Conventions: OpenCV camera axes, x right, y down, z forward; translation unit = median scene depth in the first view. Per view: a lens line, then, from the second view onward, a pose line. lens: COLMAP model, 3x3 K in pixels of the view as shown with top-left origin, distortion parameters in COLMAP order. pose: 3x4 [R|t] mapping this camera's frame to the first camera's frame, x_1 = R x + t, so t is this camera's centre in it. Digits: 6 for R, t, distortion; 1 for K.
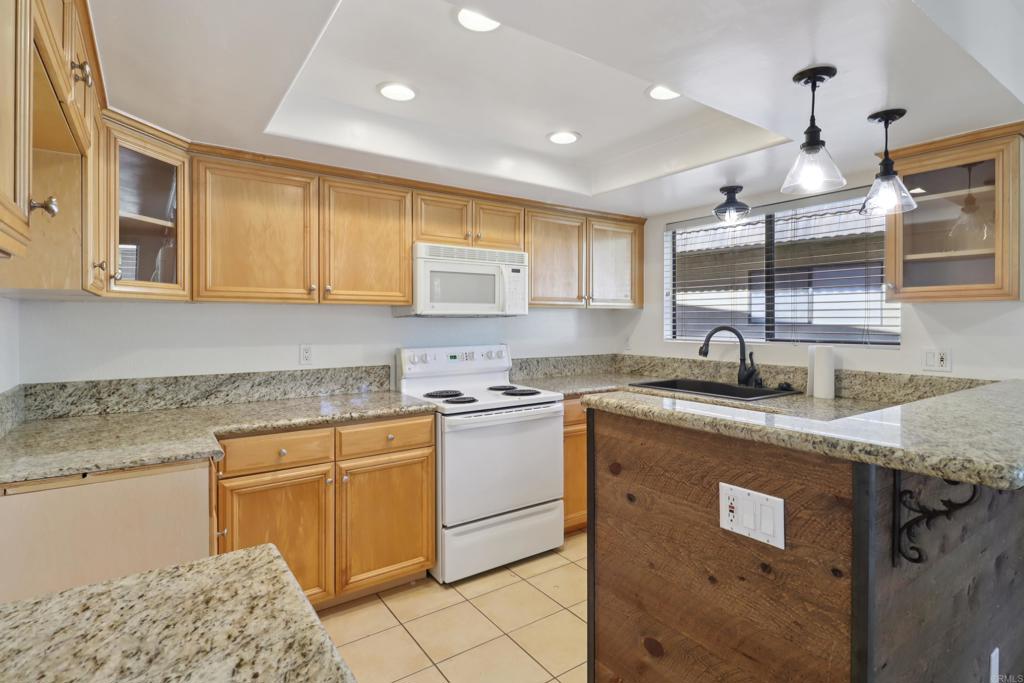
lens RADIAL K [[513.2, 0, 520.5], [0, 513.2, 323.2], [0, 0, 1]] dist [0.010976, -0.001037]
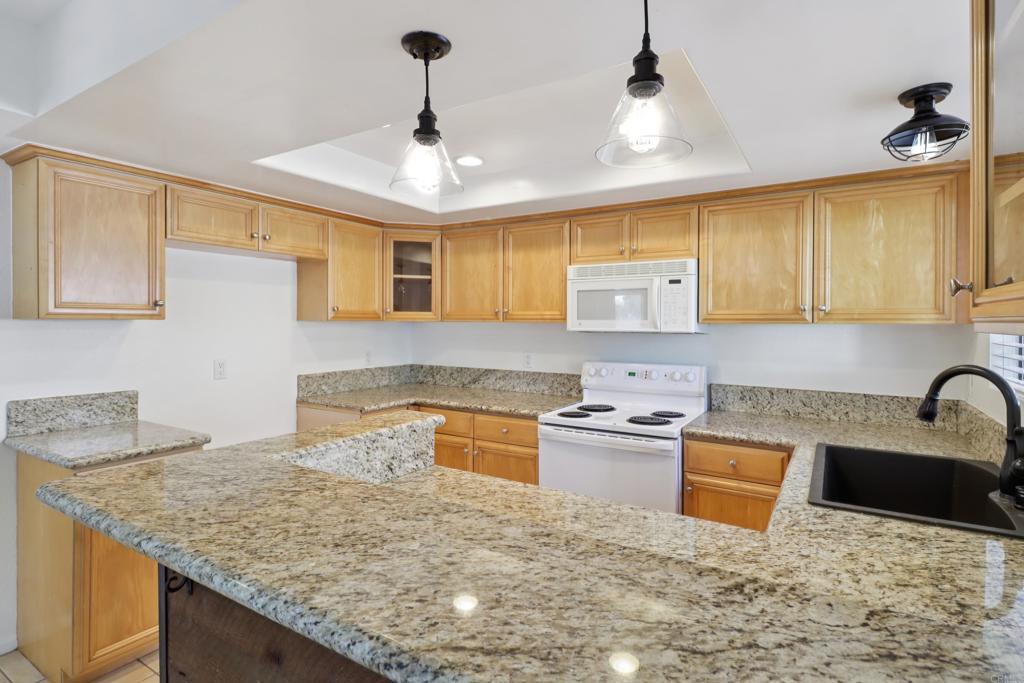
lens RADIAL K [[513.2, 0, 535.3], [0, 513.2, 320.2], [0, 0, 1]] dist [0.010976, -0.001037]
pose [[0.391772, 0.000817, -0.920062, 0.796209], [-0.008006, 0.999965, -0.002521, -0.037426], [0.920027, 0.008354, 0.391765, 0.504492]]
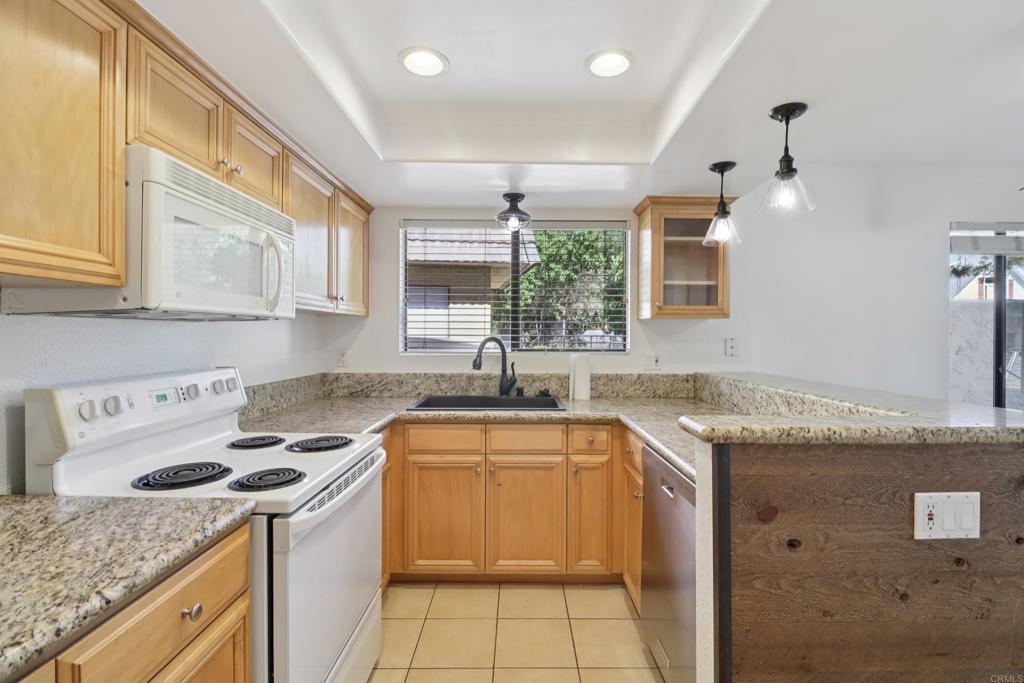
lens RADIAL K [[479.4, 0, 518.4], [0, 479.4, 338.5], [0, 0, 1]] dist [-0.005747, -0.003215]
pose [[0.576416, -0.001172, 0.817156, -0.356466], [-0.001163, 0.999997, 0.002255, 0.007830], [-0.817156, -0.002250, 0.576413, 0.504235]]
